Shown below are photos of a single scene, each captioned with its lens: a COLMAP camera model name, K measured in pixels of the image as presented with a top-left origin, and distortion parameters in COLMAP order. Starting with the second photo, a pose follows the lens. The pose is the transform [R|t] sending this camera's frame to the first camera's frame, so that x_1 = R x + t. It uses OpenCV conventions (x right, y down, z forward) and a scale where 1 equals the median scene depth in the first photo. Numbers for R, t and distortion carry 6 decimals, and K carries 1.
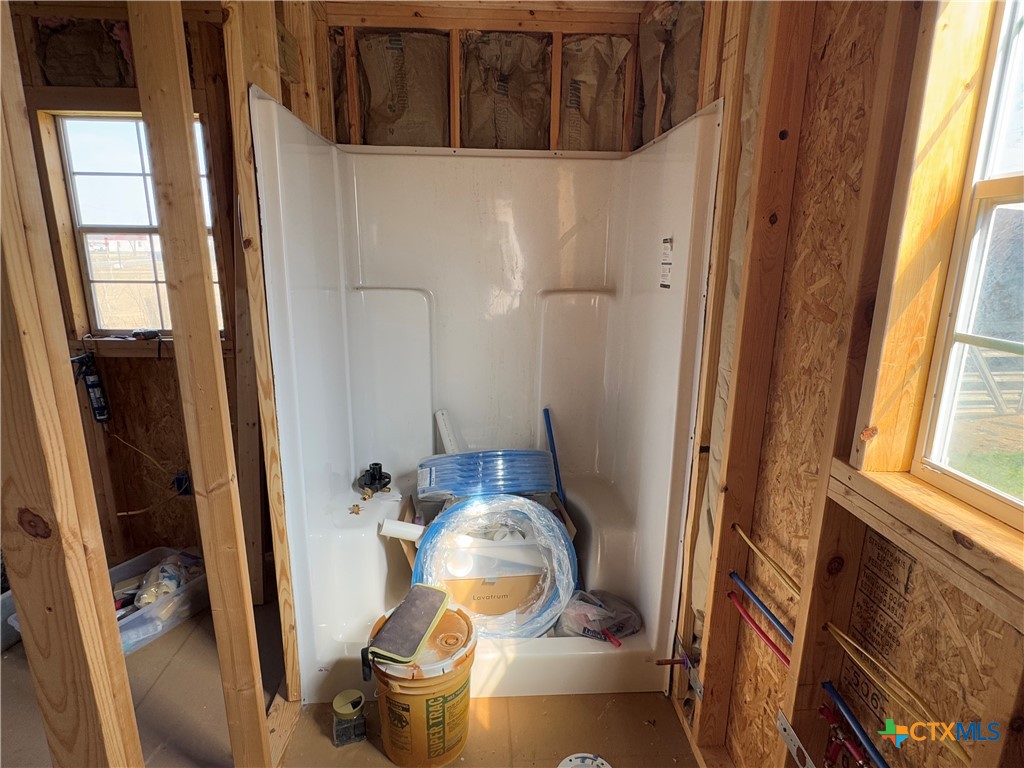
lens RADIAL K [[559.7, 0, 512.0], [0, 559.7, 384.0], [0, 0, 1]] dist [-0.006545, -0.000921]
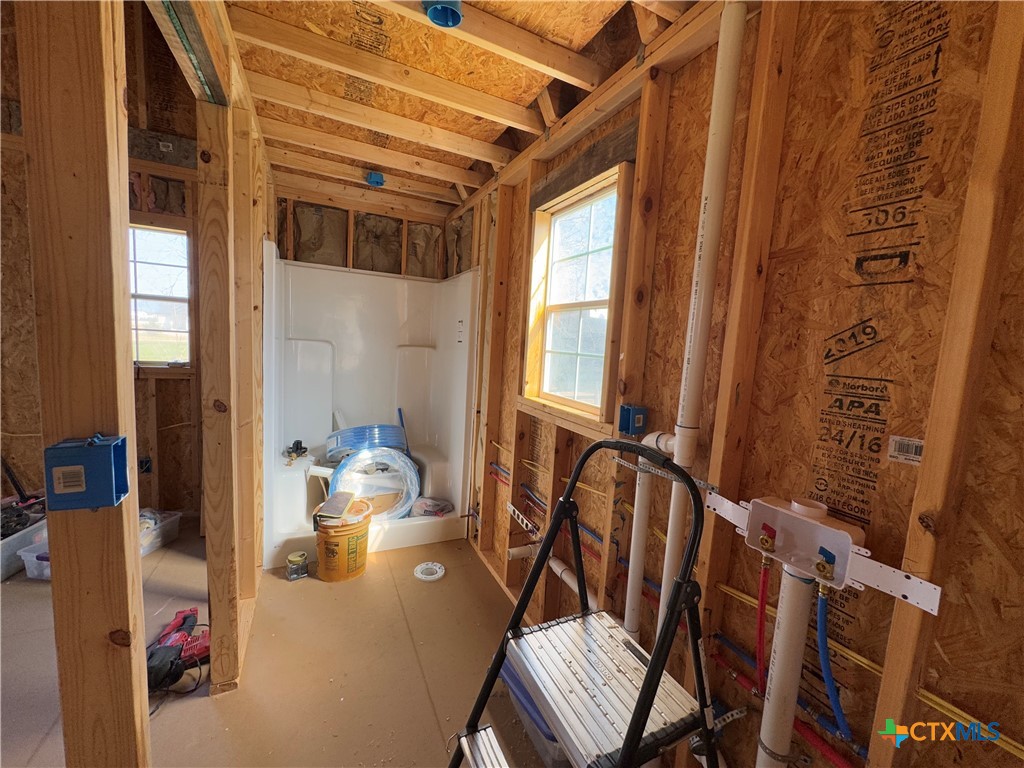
lens RADIAL K [[403.2, 0, 512.0], [0, 403.2, 384.0], [0, 0, 1]] dist [-0.010202, -0.000014]
pose [[0.925236, 0.005475, 0.379353, -0.124802], [0.039633, 0.993030, -0.110997, 0.158853], [-0.377317, 0.117733, 0.918570, -0.469669]]
